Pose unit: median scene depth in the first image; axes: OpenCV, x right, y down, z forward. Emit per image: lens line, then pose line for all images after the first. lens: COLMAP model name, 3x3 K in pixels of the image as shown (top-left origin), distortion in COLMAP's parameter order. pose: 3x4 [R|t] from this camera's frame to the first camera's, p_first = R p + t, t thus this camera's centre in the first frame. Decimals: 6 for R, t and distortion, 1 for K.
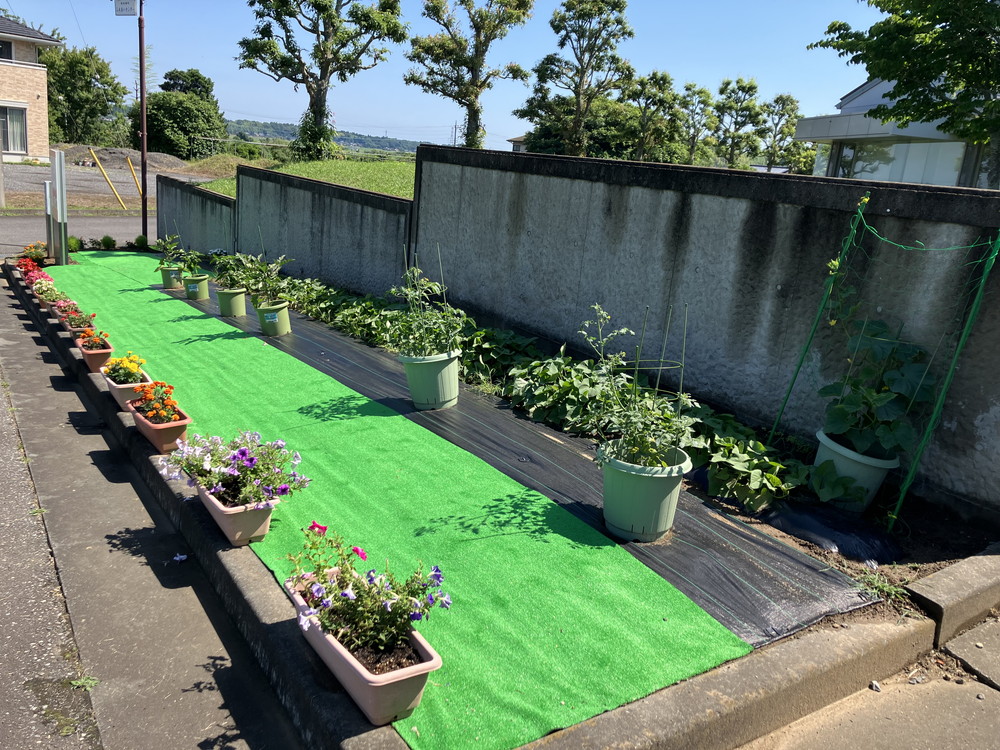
lens RADIAL K [[816.8, 0, 502.2], [0, 816.8, 378.0], [0, 0, 1]] dist [0.040303, -0.056944]
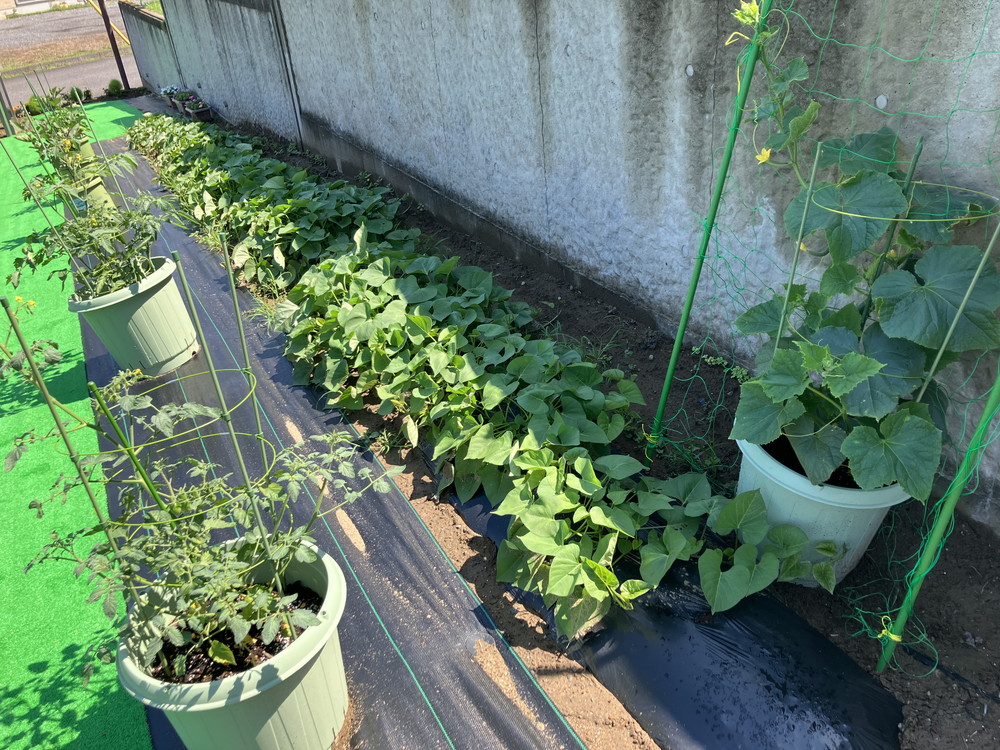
lens RADIAL K [[816.8, 0, 497.2], [0, 816.8, 374.1], [0, 0, 1]] dist [0.040303, -0.056944]
pose [[0.977061, -0.115685, -0.178795, 0.282277], [0.157878, 0.956943, 0.243586, -0.072792], [0.142918, -0.266226, 0.953257, 0.462096]]
